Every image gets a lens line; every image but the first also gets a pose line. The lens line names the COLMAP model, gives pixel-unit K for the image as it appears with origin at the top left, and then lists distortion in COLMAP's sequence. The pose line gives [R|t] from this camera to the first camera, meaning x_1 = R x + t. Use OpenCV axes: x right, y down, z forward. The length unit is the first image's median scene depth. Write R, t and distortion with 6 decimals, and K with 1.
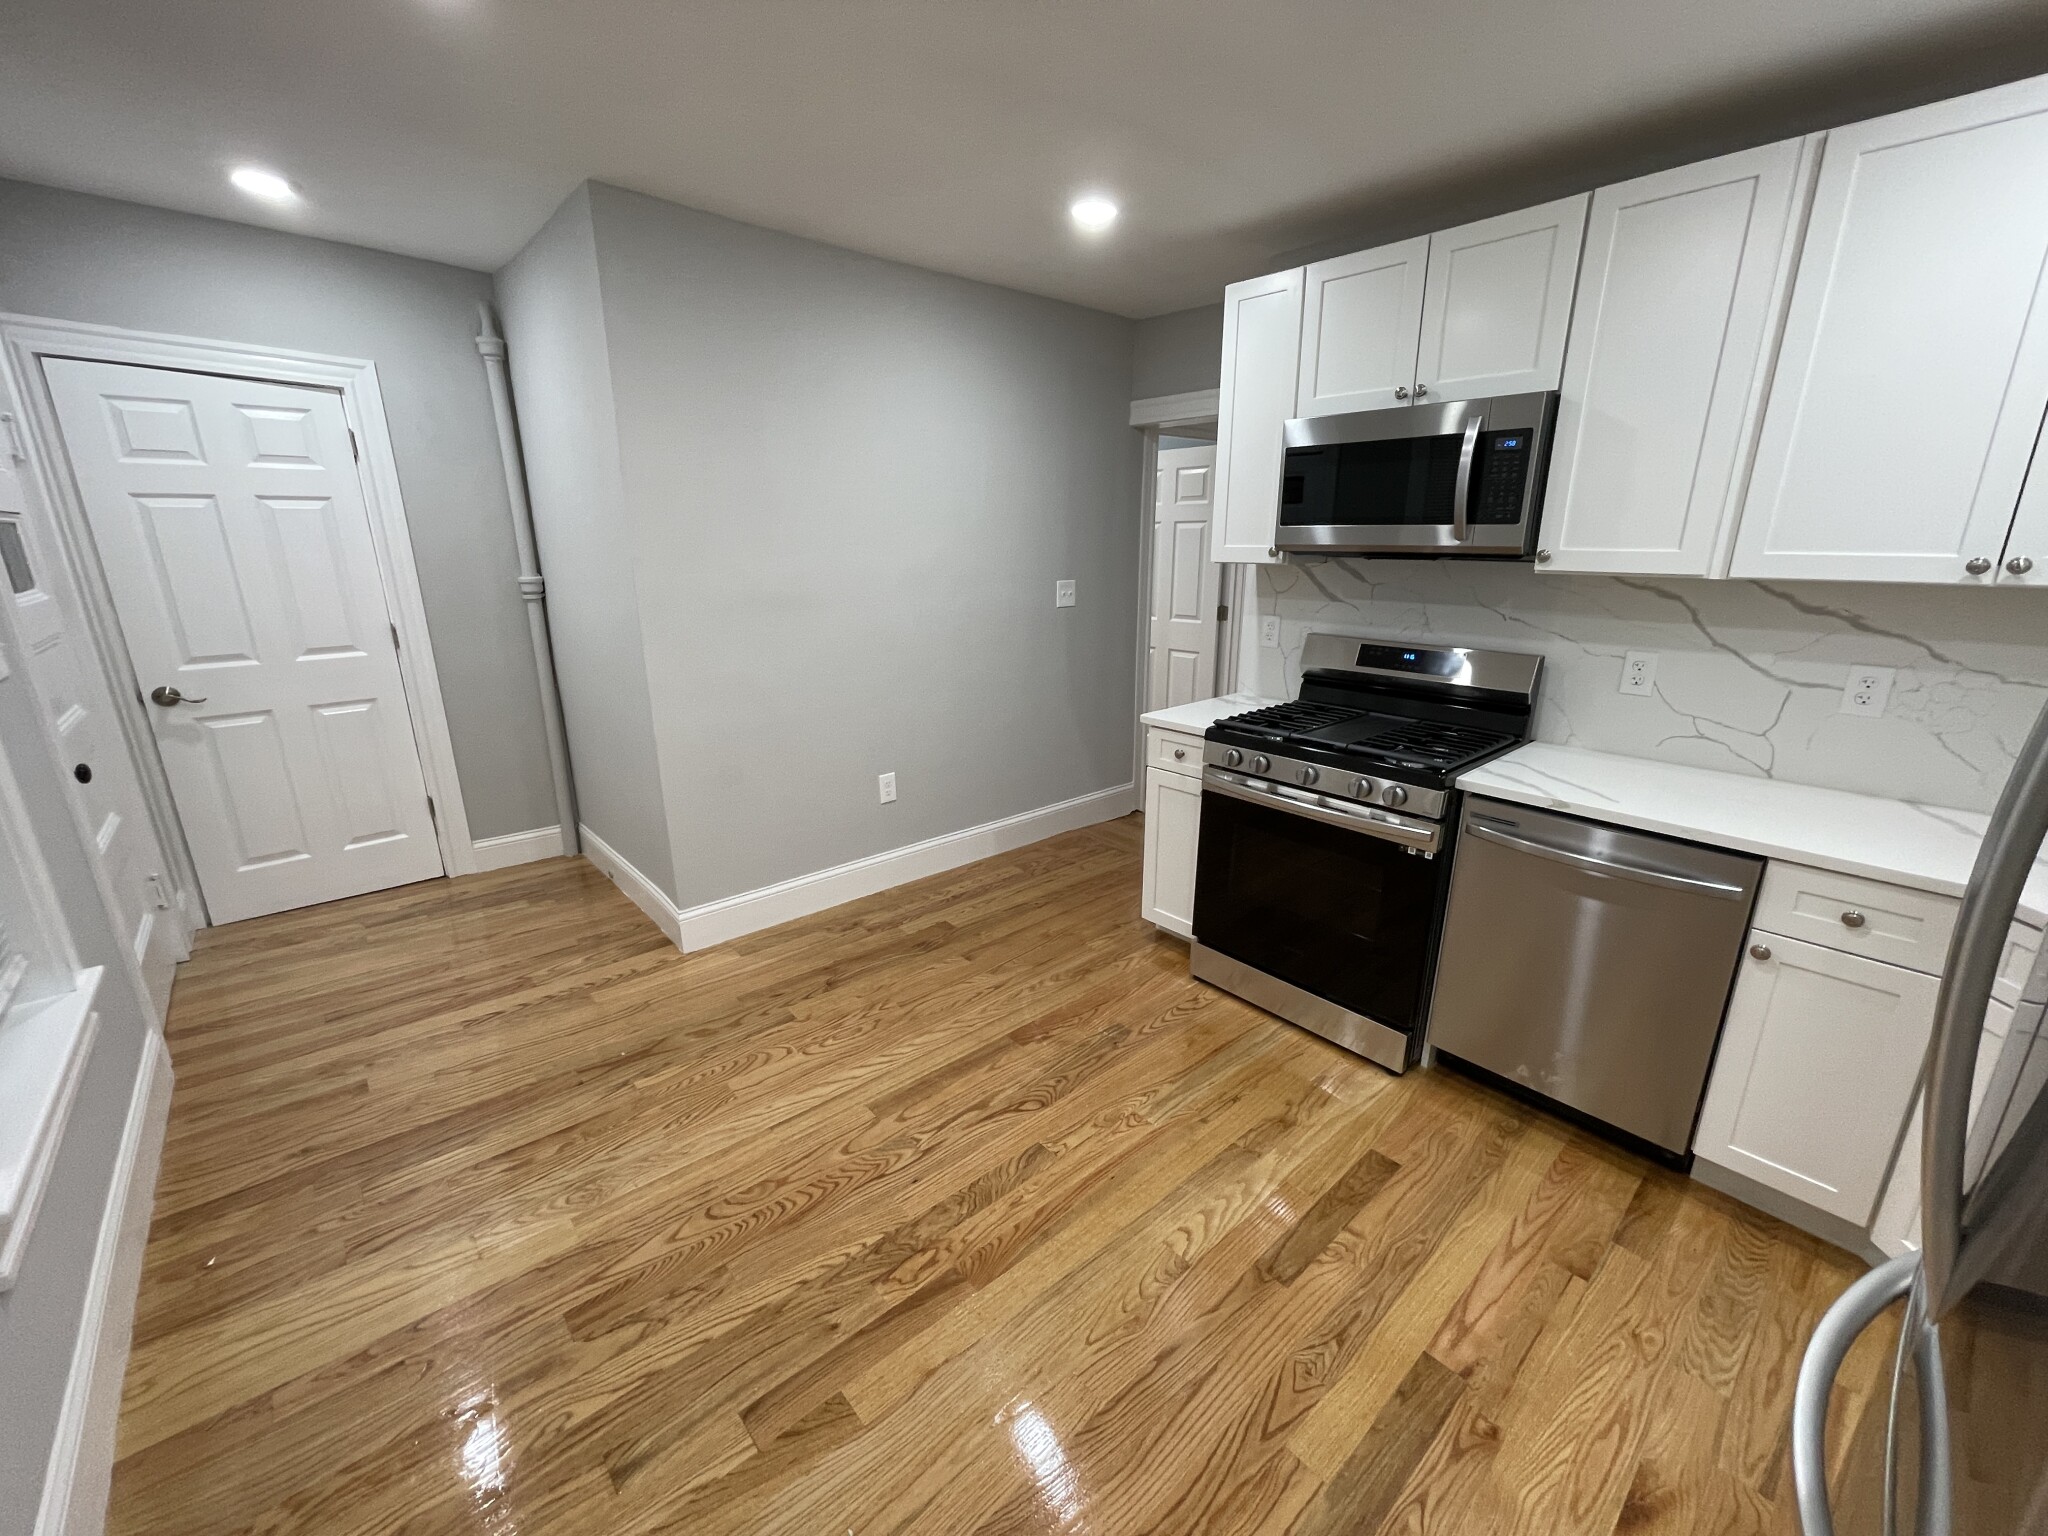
lens RADIAL K [[823.9, 0, 1019.8], [0, 823.9, 768.7], [0, 0, 1]] dist [-0.001507, 0.000403]
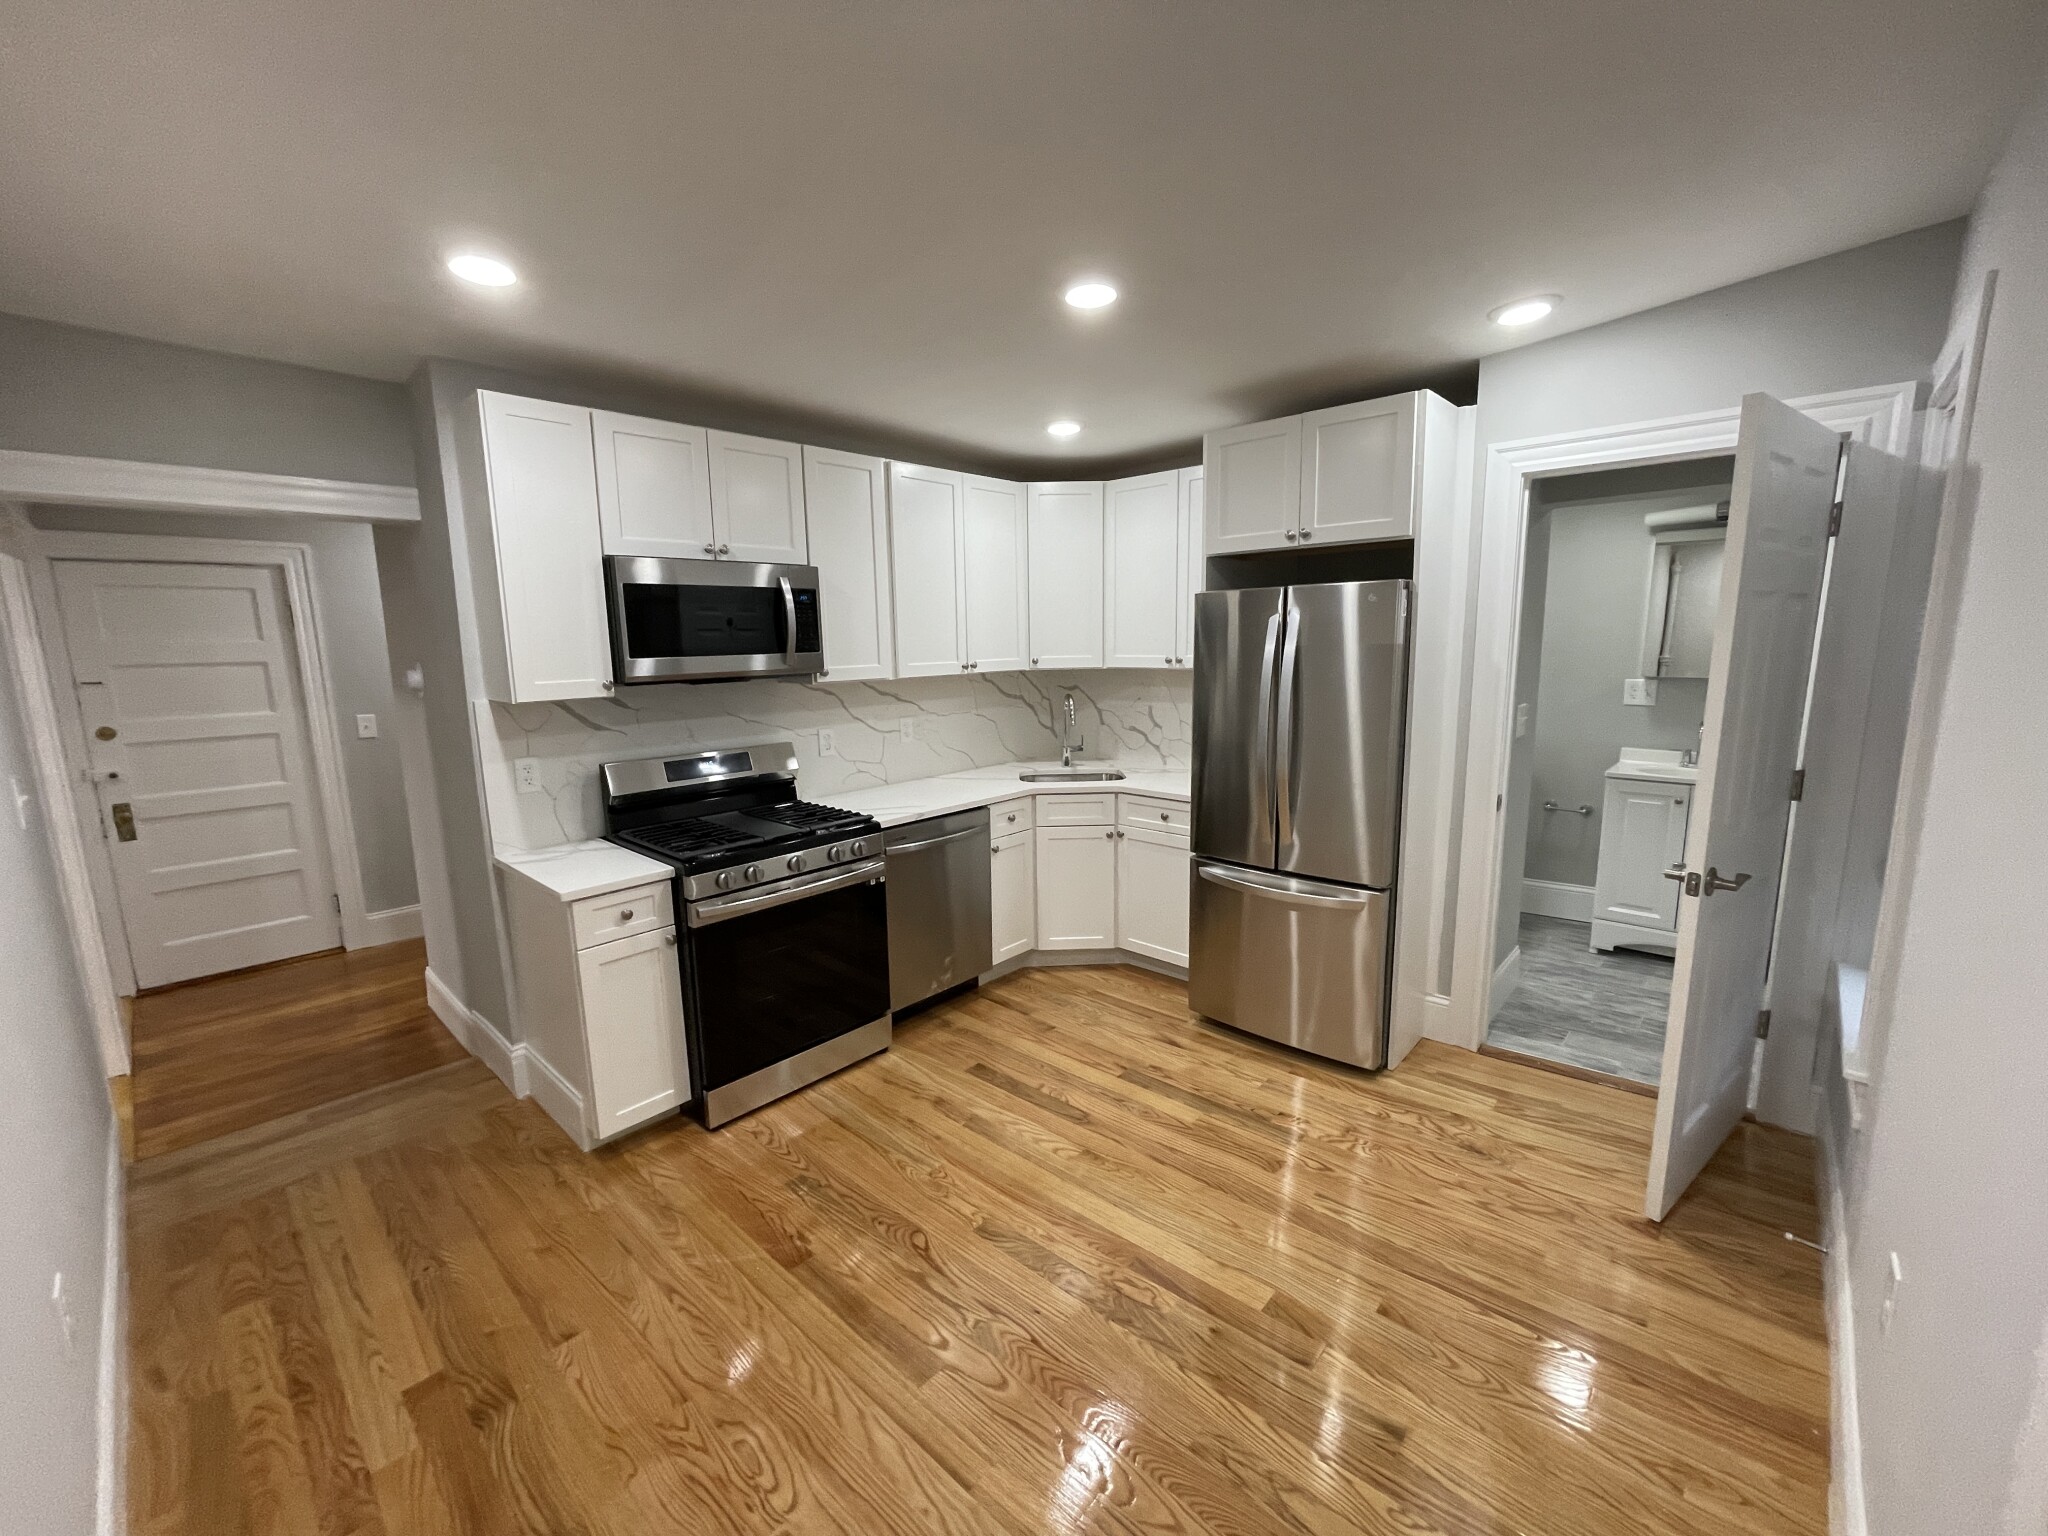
lens RADIAL K [[823.9, 0, 1019.8], [0, 823.9, 768.7], [0, 0, 1]] dist [-0.001507, 0.000403]
pose [[-0.100052, -0.156895, 0.982534, -0.912818], [0.293423, 0.938920, 0.179810, -0.265297], [-0.950733, 0.306288, -0.047904, 0.807906]]
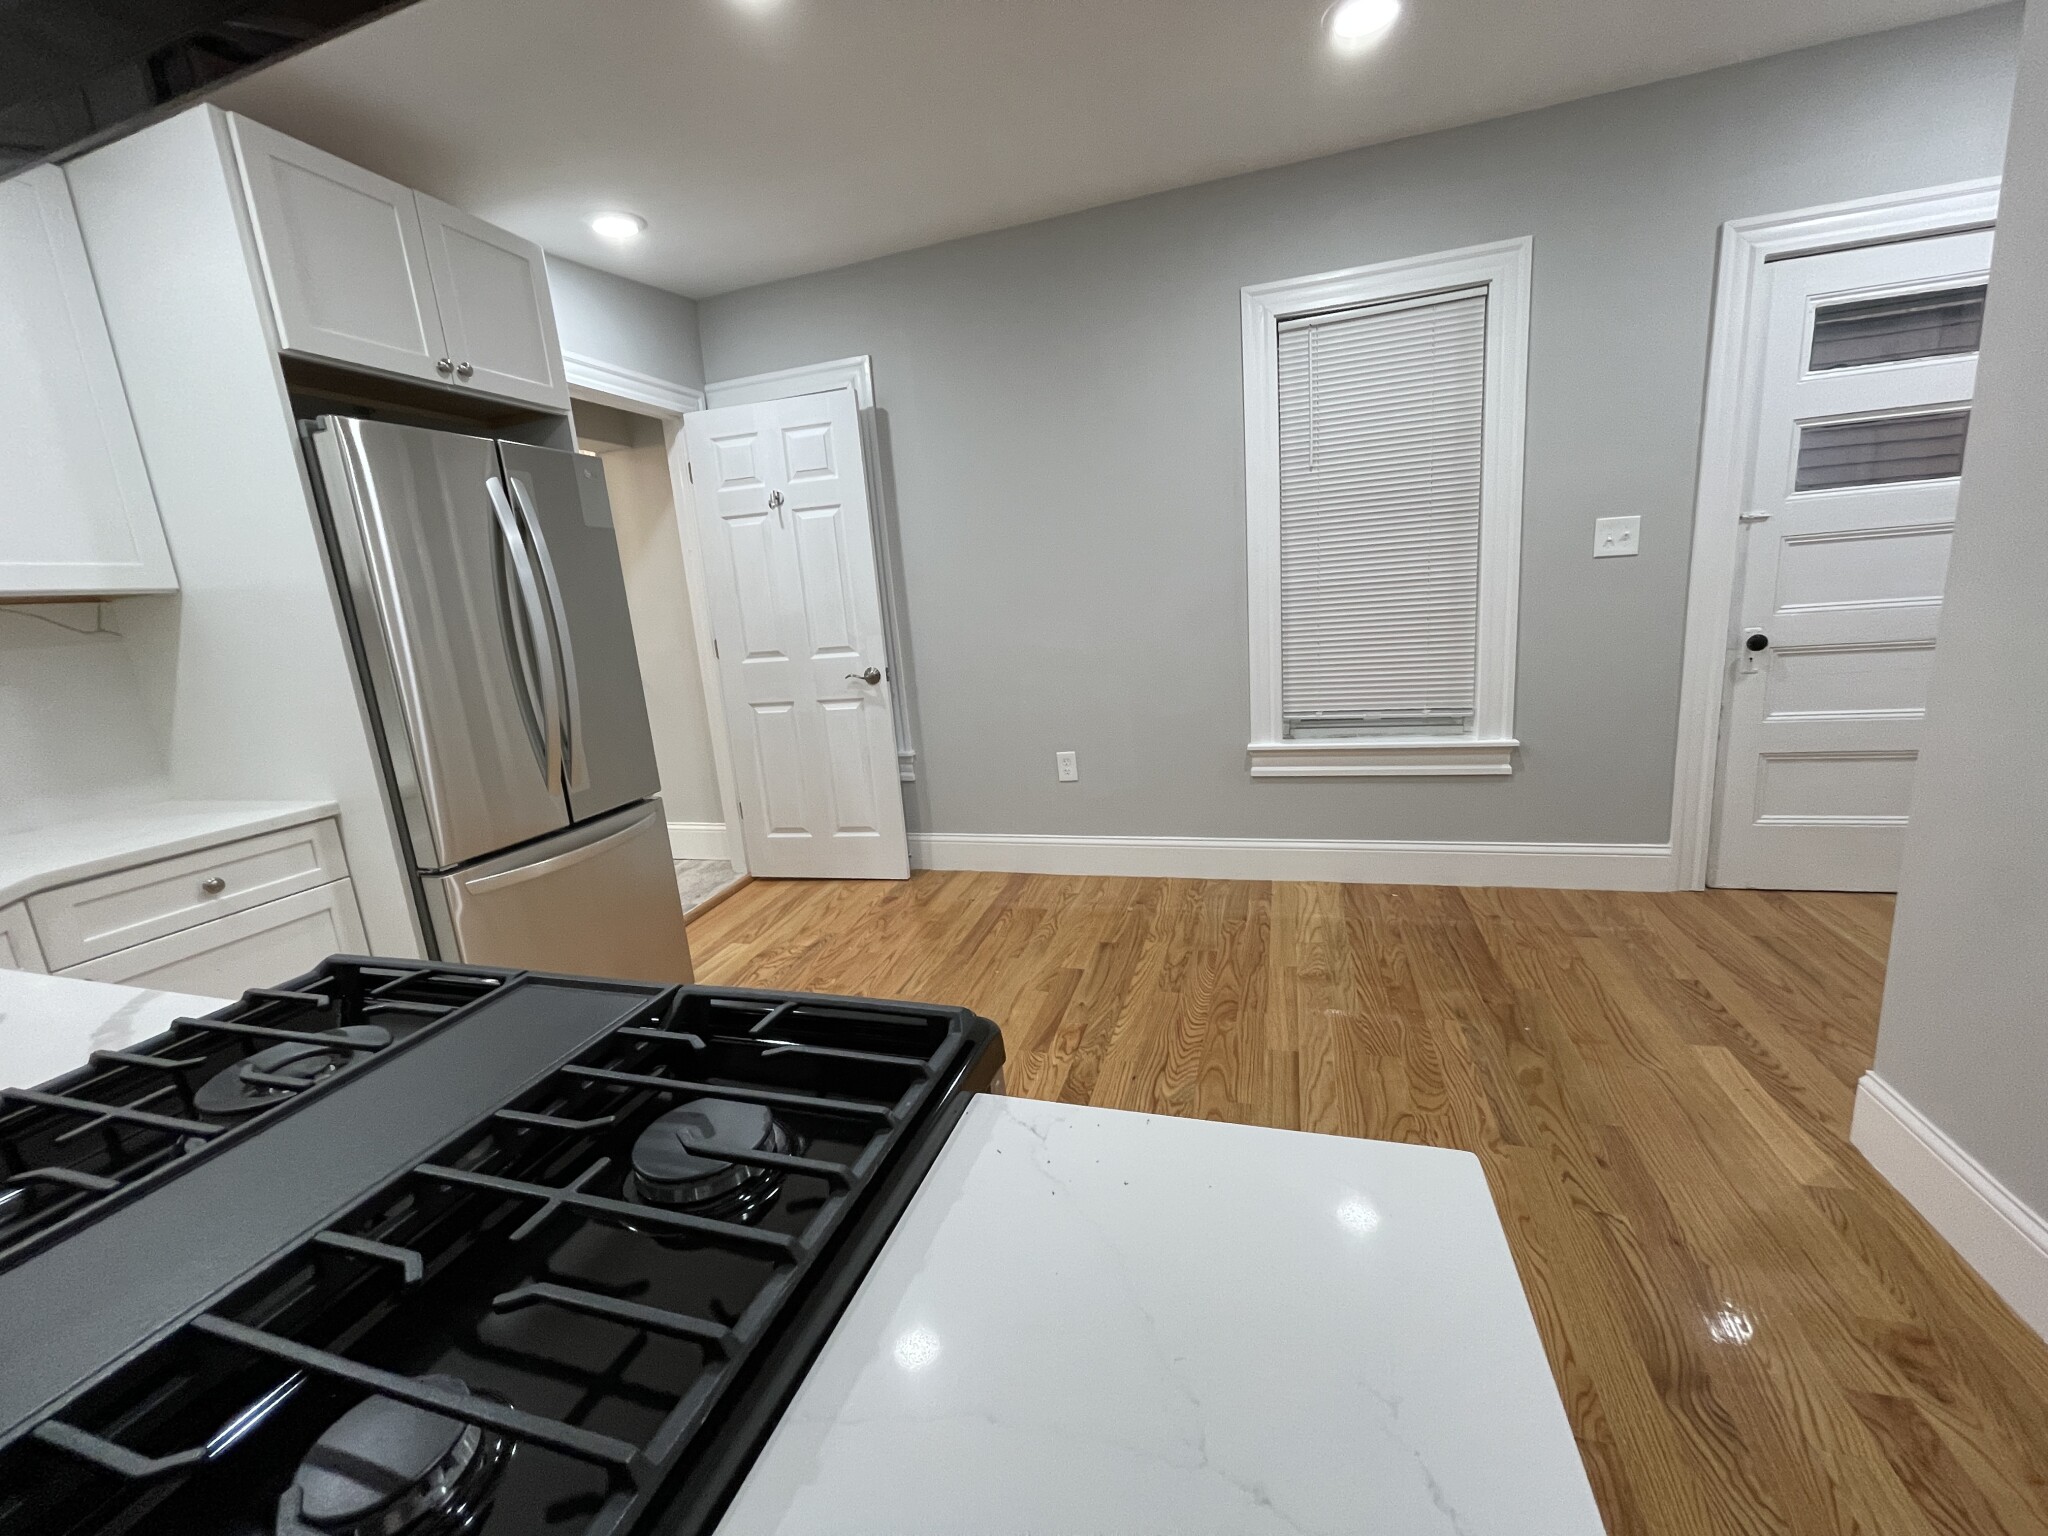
lens RADIAL K [[823.1, 0, 1024.0], [0, 823.1, 768.0], [0, 0, 1]] dist [0.000003, -0.000180]
pose [[-0.854774, 0.174478, -0.488792, 0.412408], [-0.064080, 0.899111, 0.433005, -0.288557], [0.515028, 0.401443, -0.757357, 1.460025]]
